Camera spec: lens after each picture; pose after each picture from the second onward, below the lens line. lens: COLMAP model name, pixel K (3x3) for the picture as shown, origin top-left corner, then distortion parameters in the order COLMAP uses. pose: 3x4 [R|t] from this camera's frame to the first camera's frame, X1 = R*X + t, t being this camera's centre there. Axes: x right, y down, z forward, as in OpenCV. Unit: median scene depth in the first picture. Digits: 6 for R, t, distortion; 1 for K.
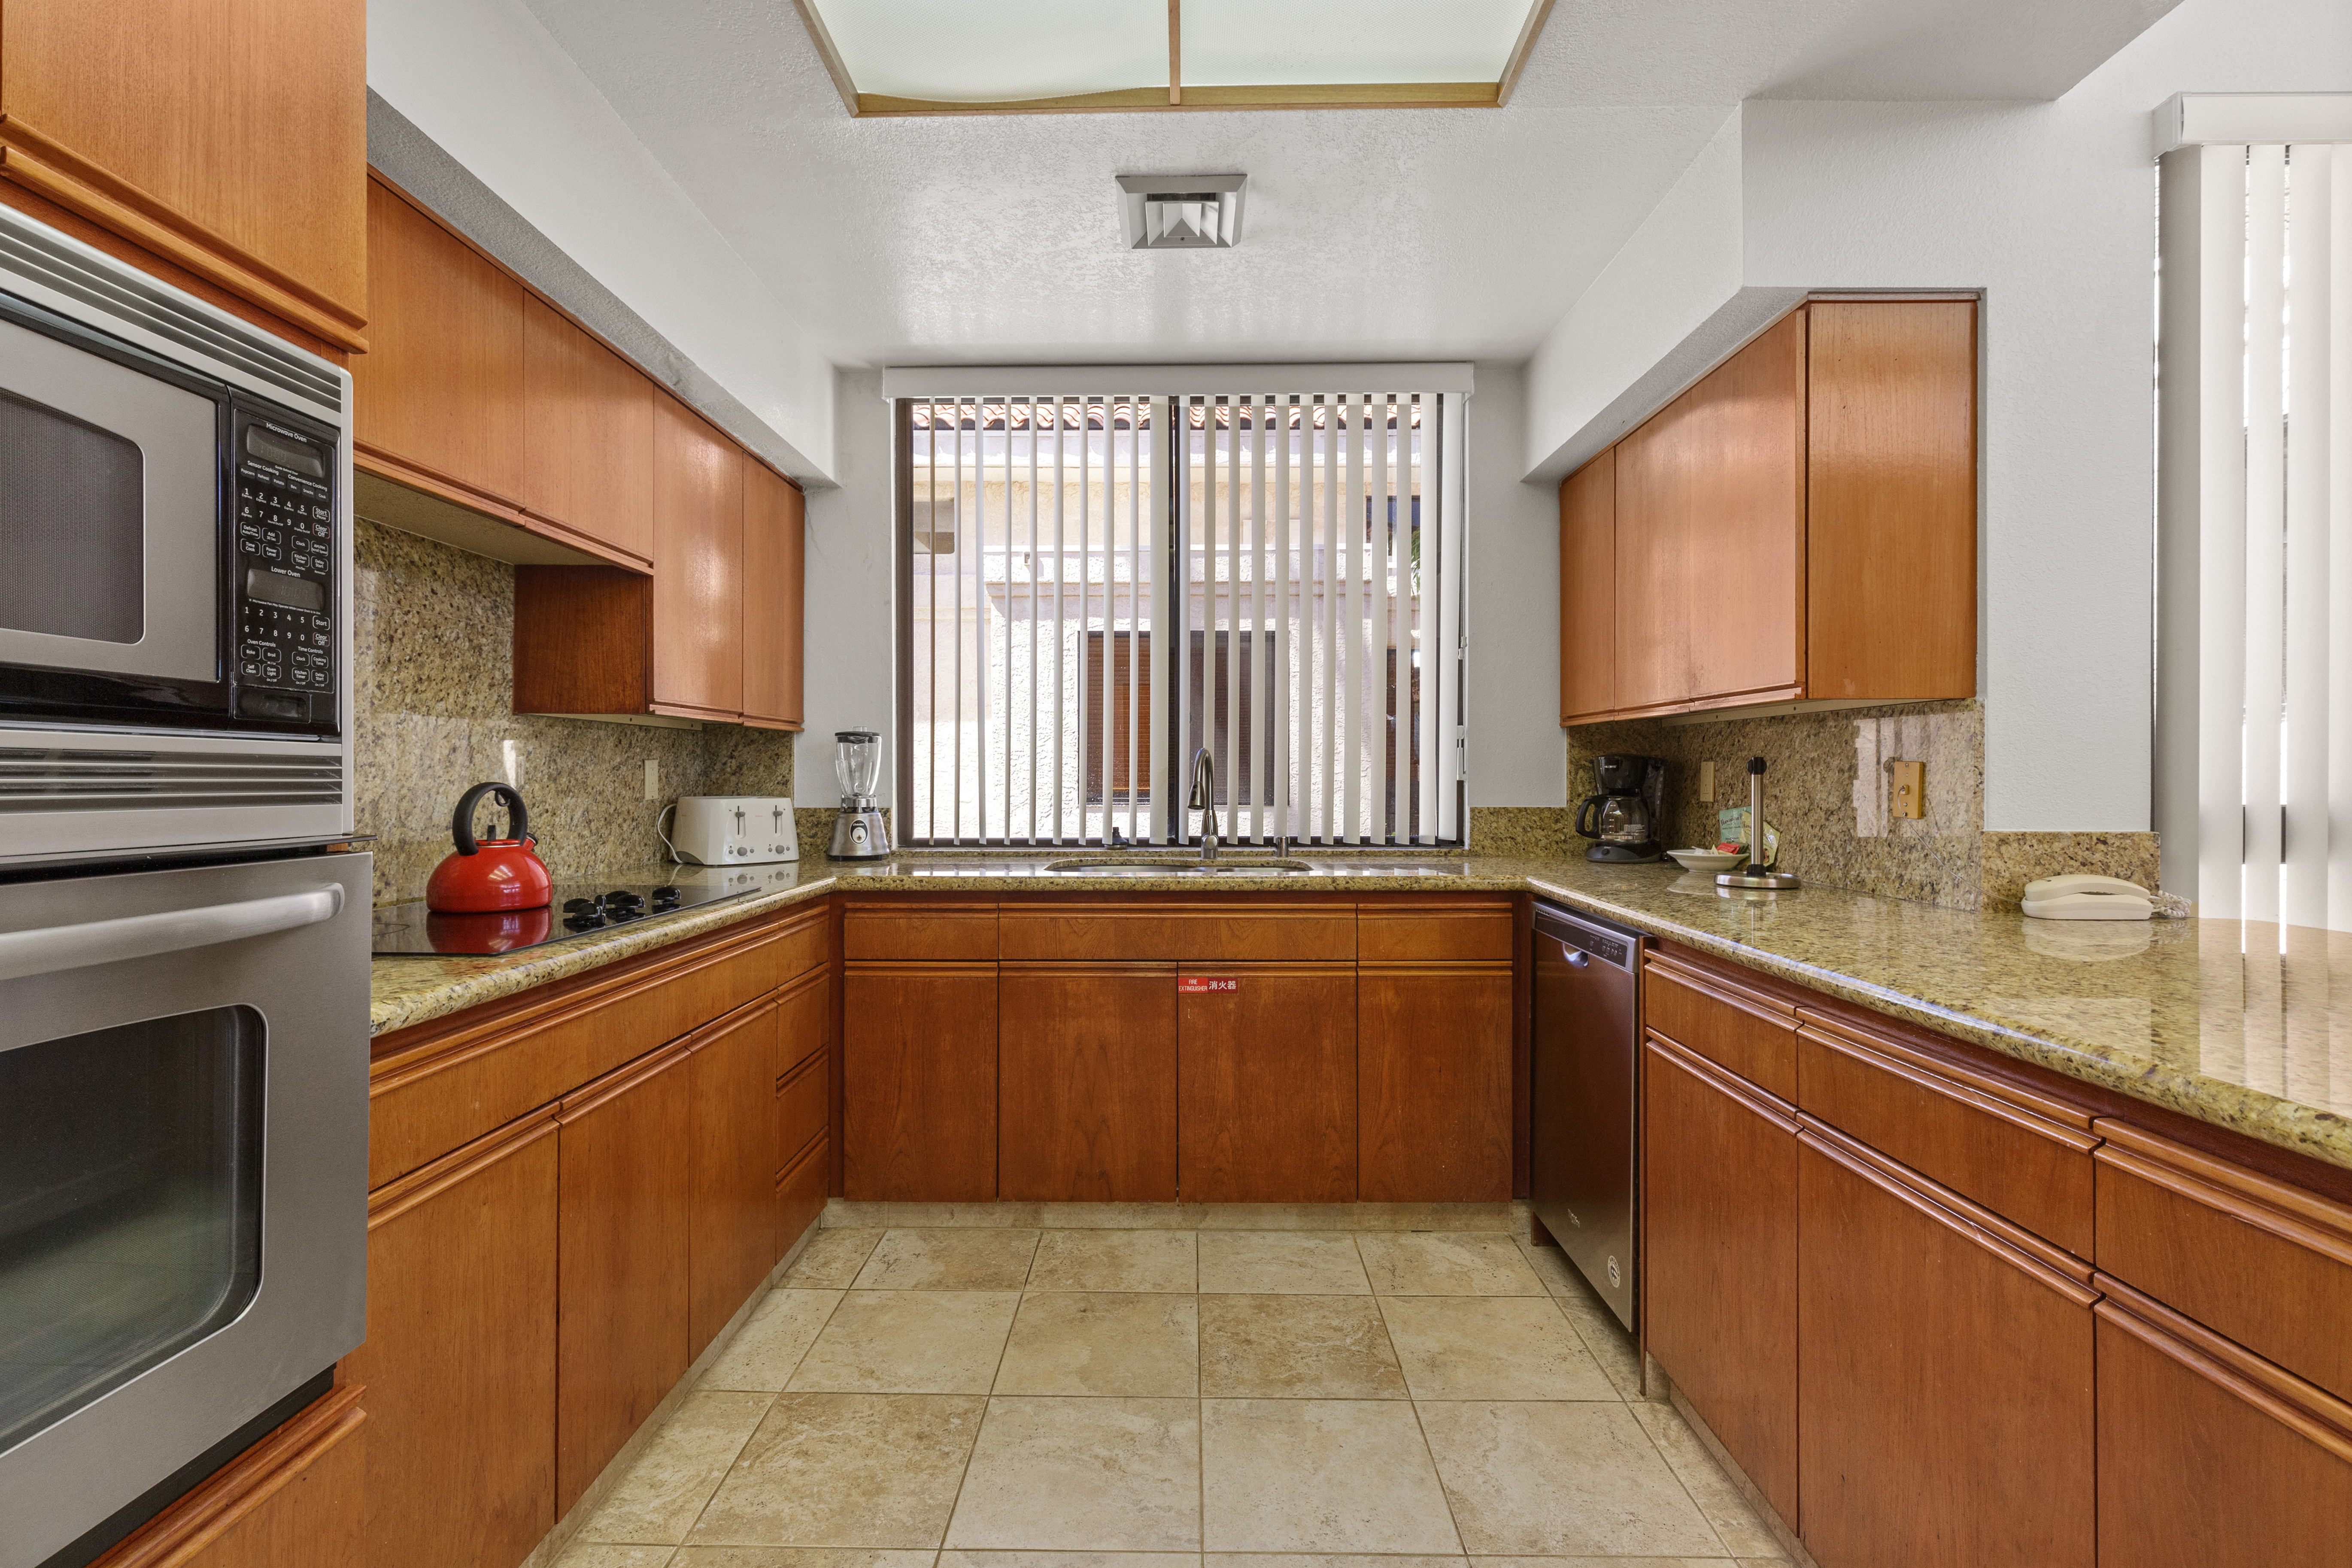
lens RADIAL K [[1066.2, 0, 1176.0], [0, 1066.2, 784.0], [0, 0, 1]] dist [0.001027, 0.000183]
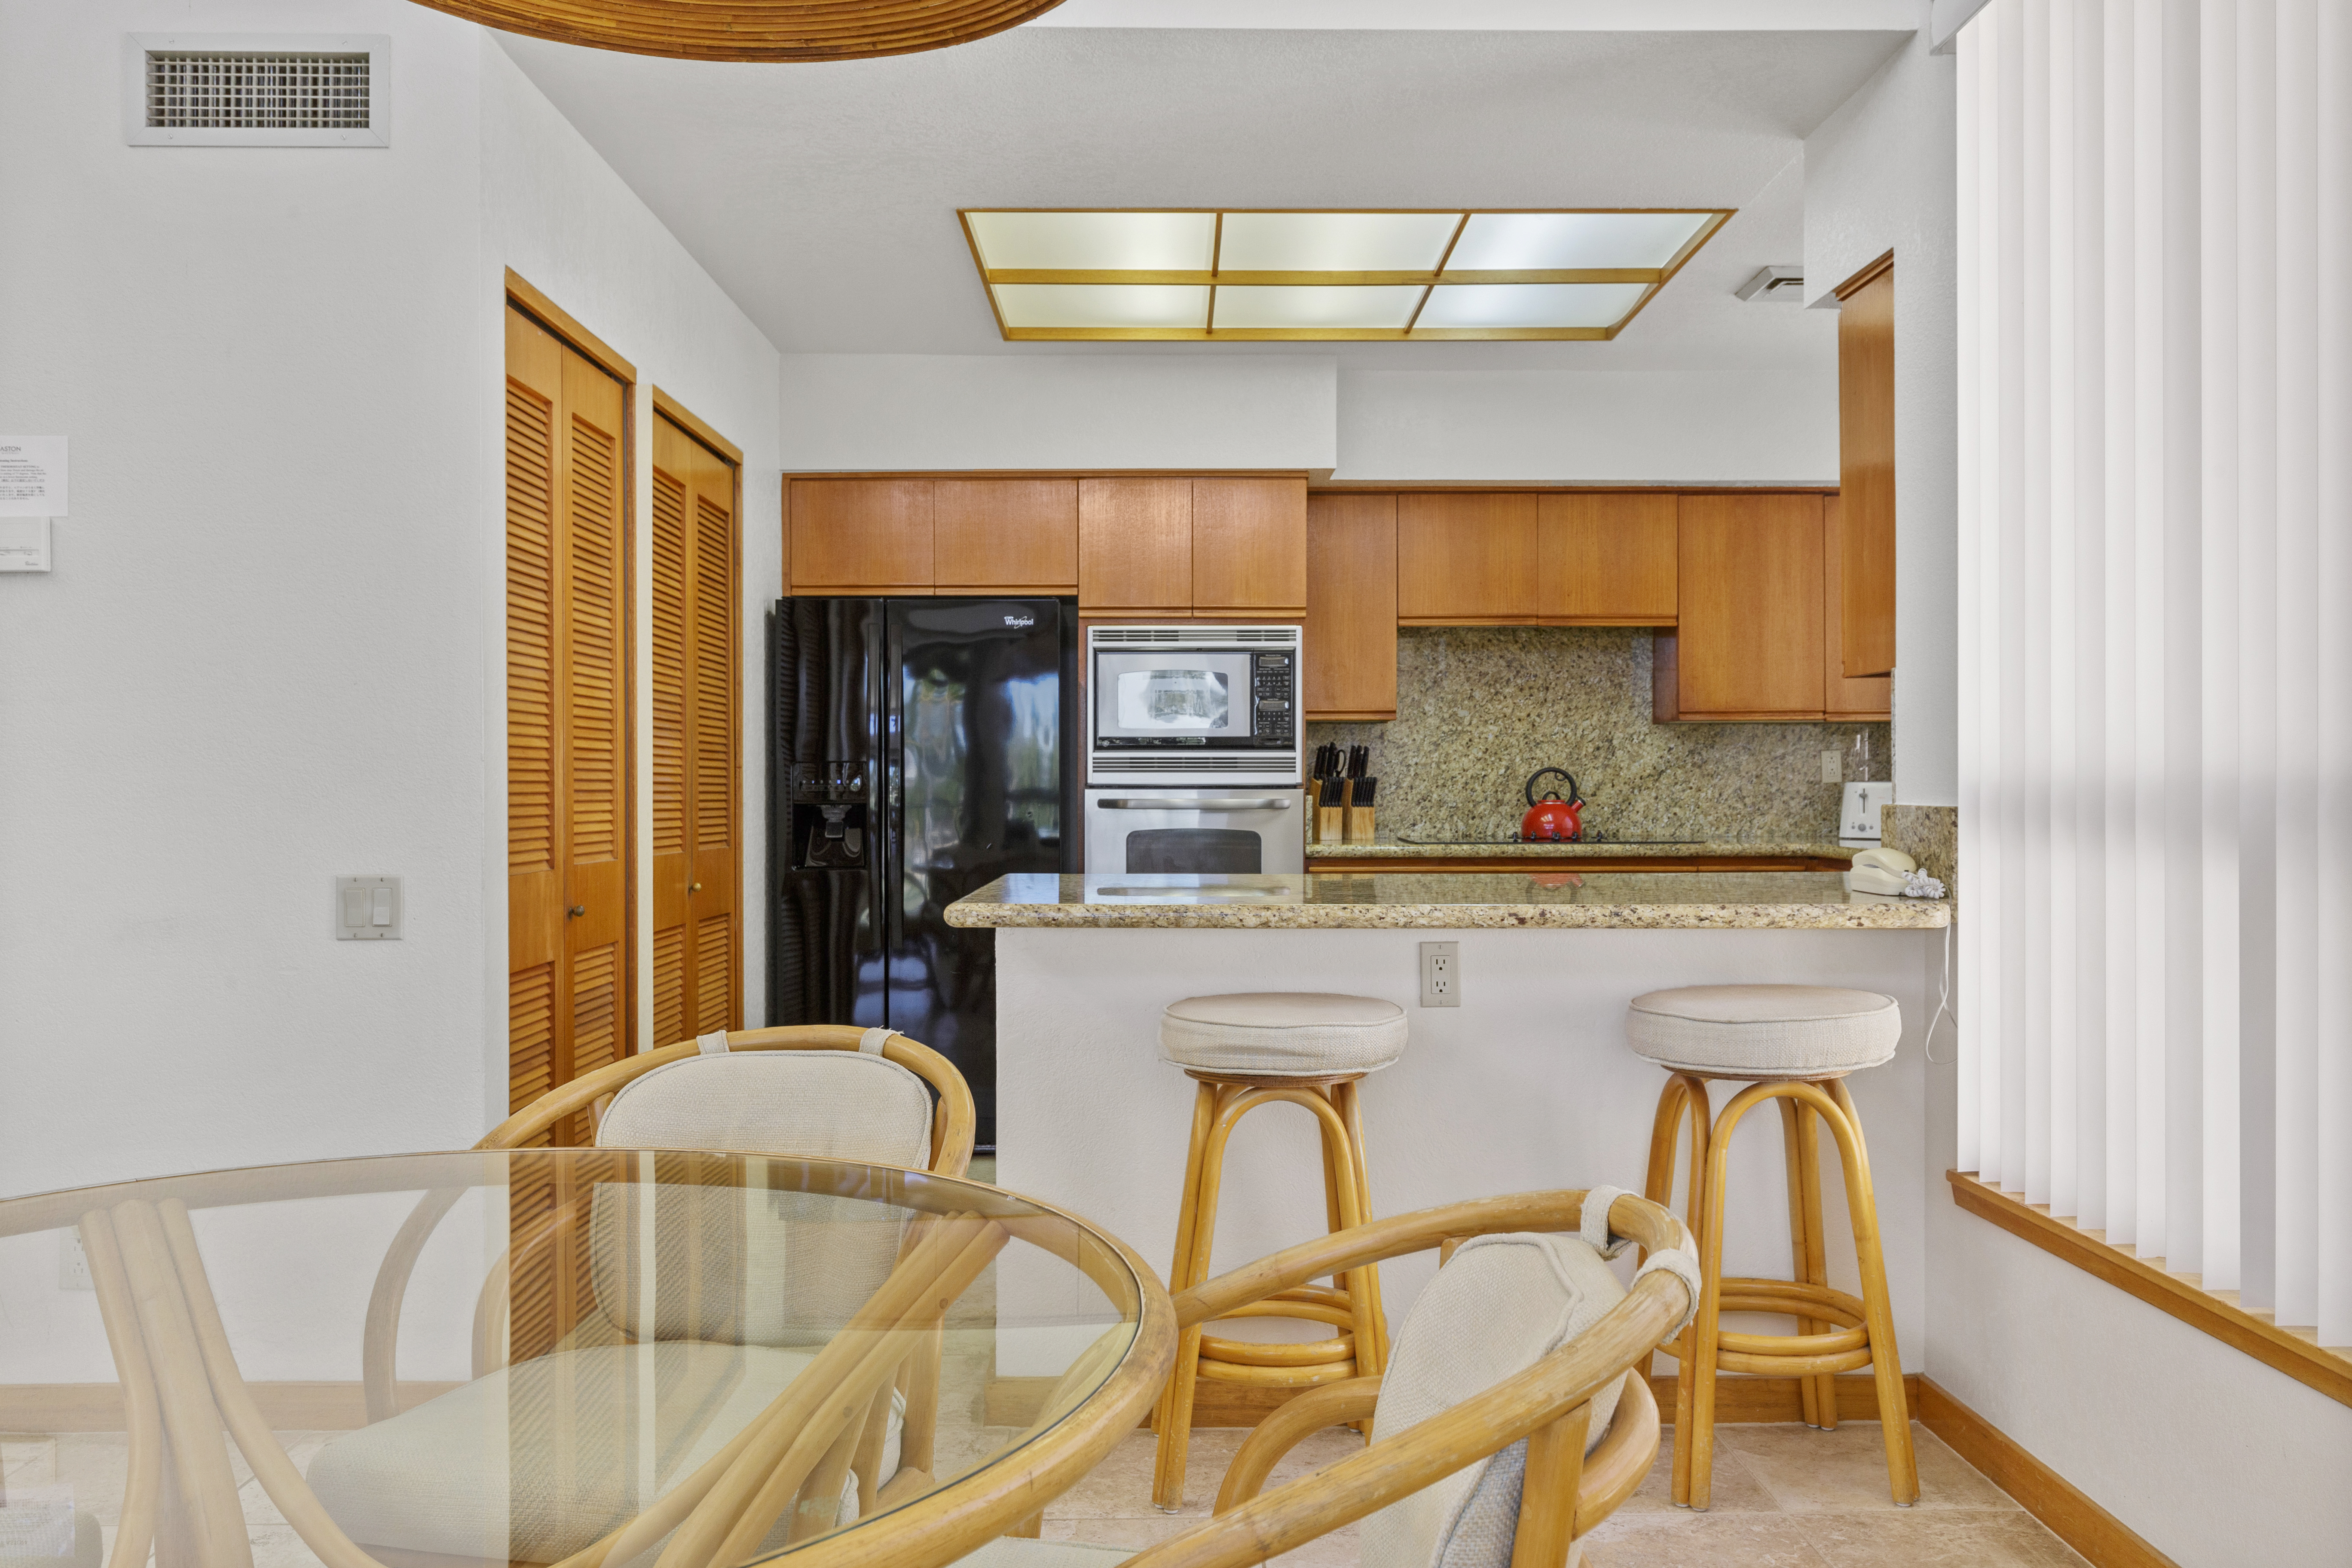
lens RADIAL K [[1870.1, 0, 1176.0], [0, 1870.1, 784.0], [0, 0, 1]] dist [0.007275, 0.000126]
pose [[0.022373, 0.000640, -0.999749, 2.402469], [-0.004280, 0.999991, 0.000545, 0.026475], [0.999741, 0.004267, 0.022376, 0.299100]]
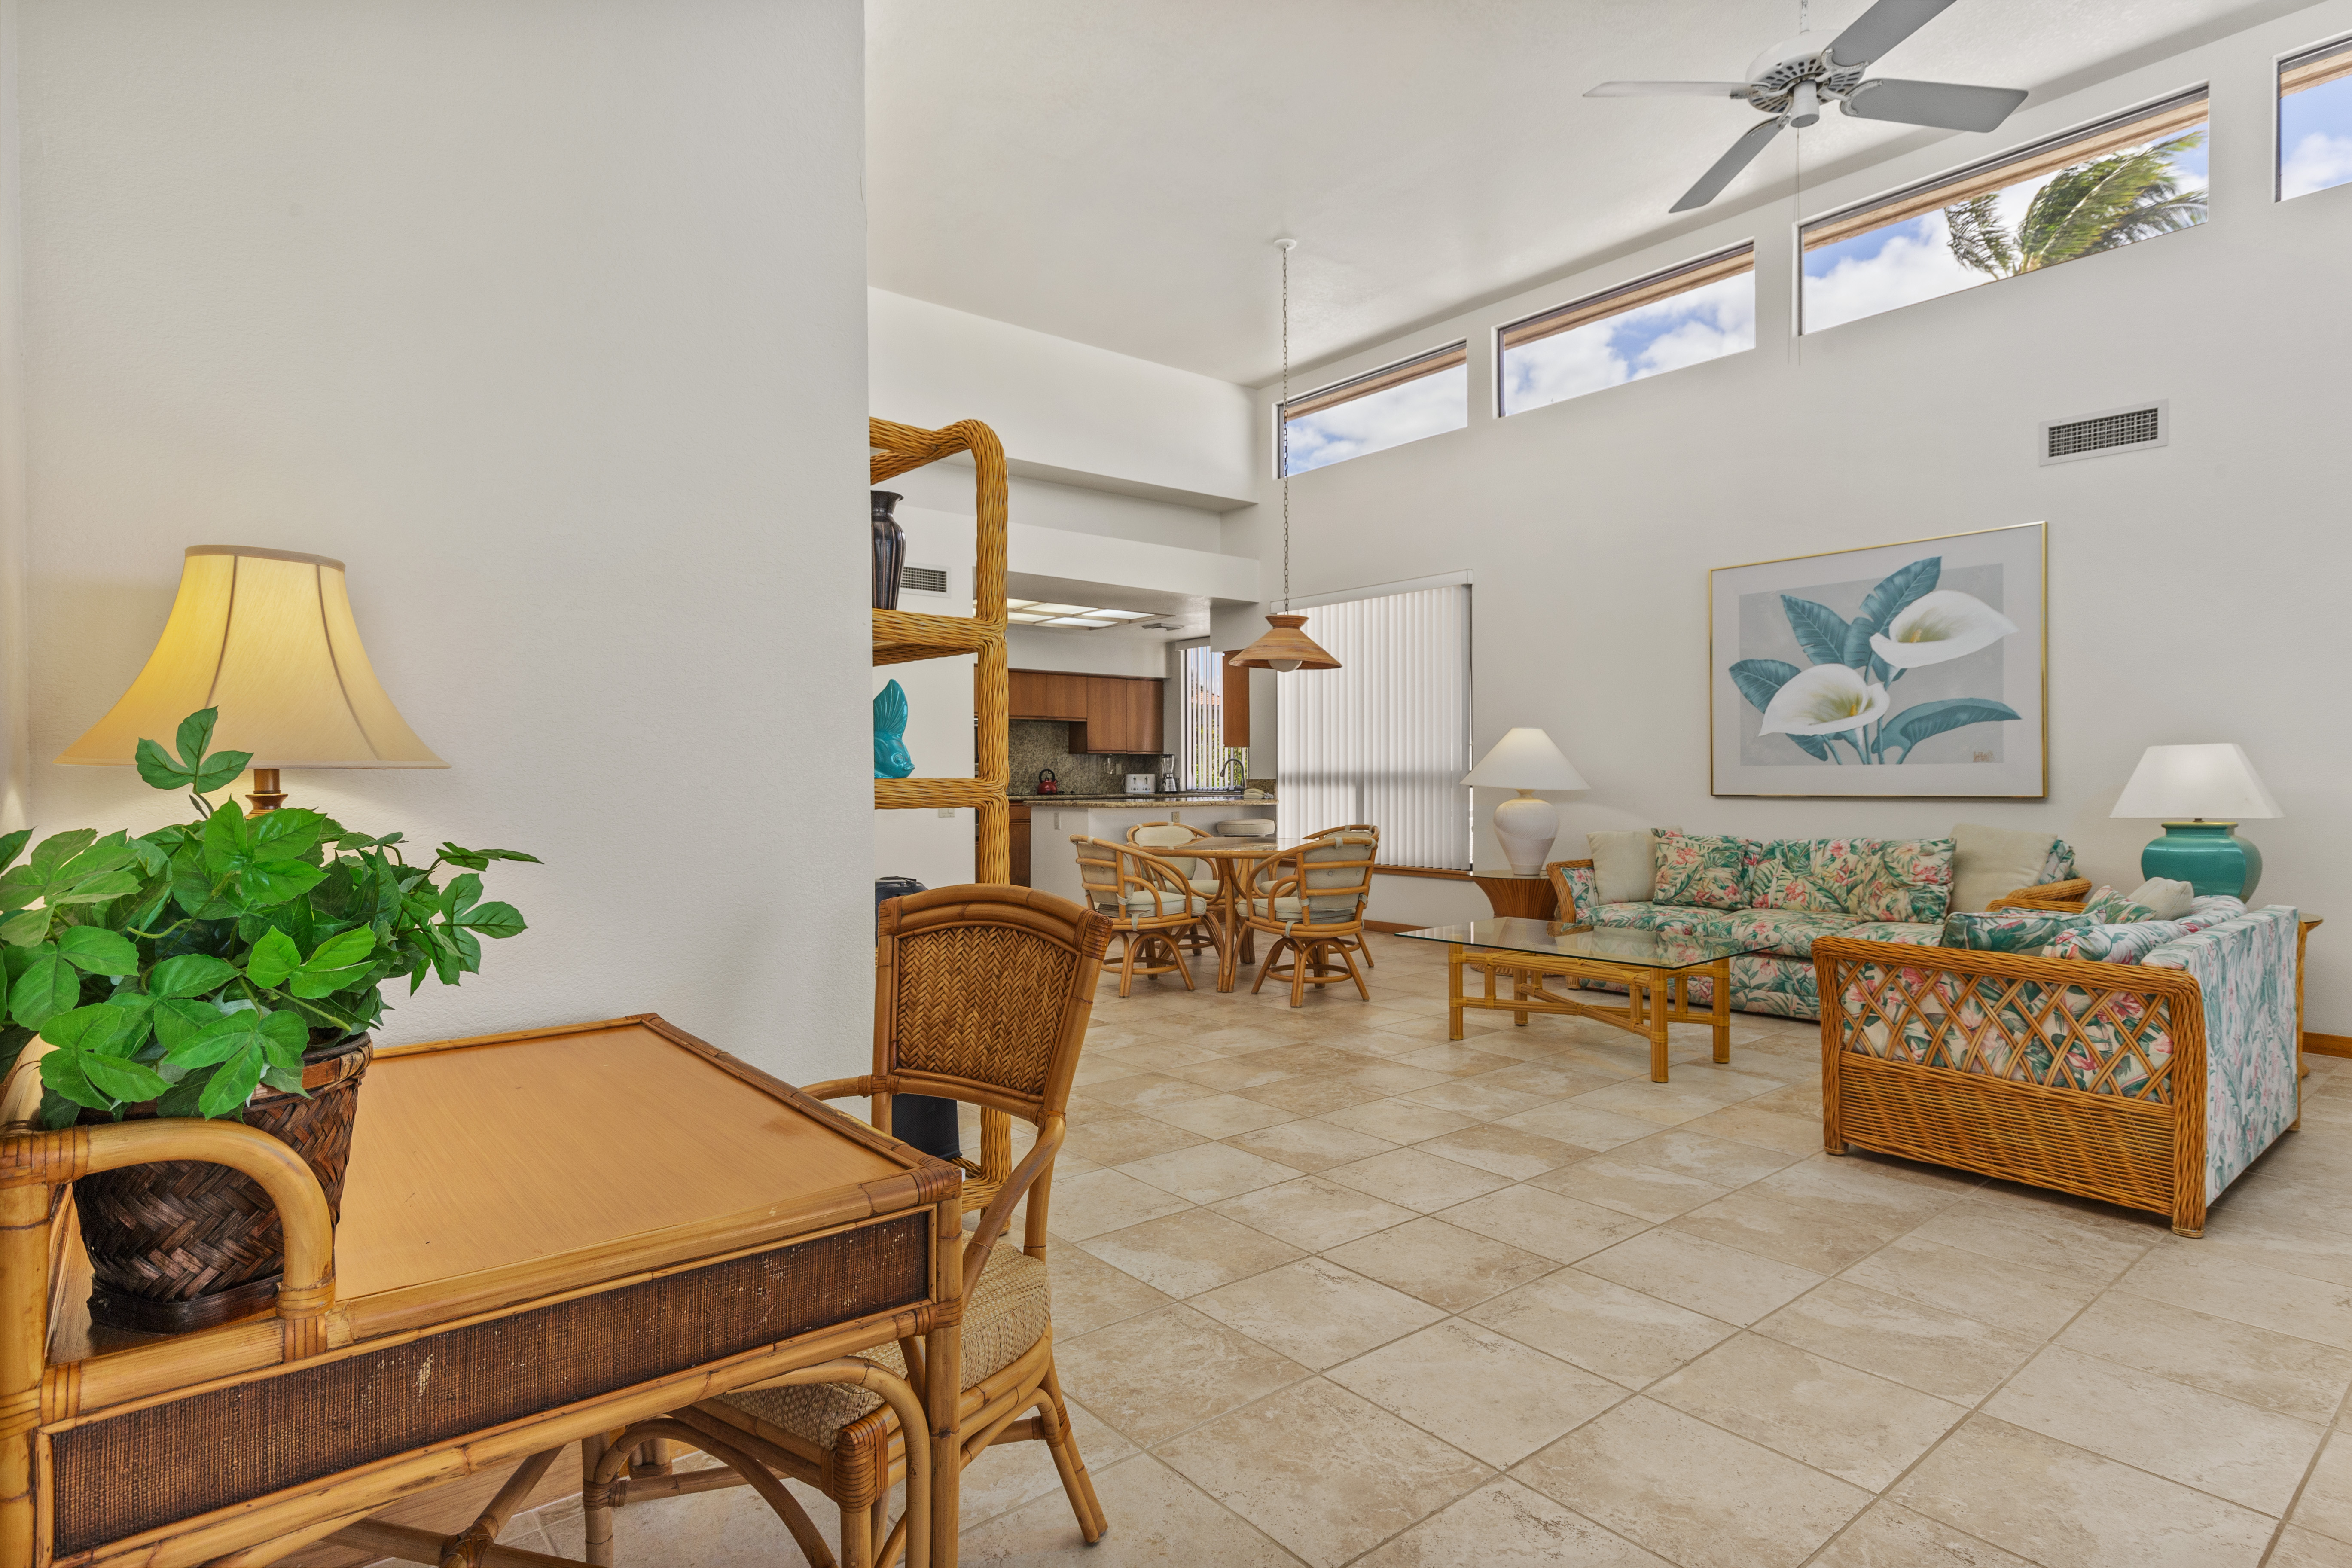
lens RADIAL K [[1210.2, 0, 1176.0], [0, 1210.2, 784.0], [0, 0, 1]] dist [-0.001479, 0.001088]
pose [[0.643499, 0.004108, -0.765436, 4.105591], [-0.001727, 0.999991, 0.003916, 0.045042], [0.765445, -0.001198, 0.643500, -2.211526]]
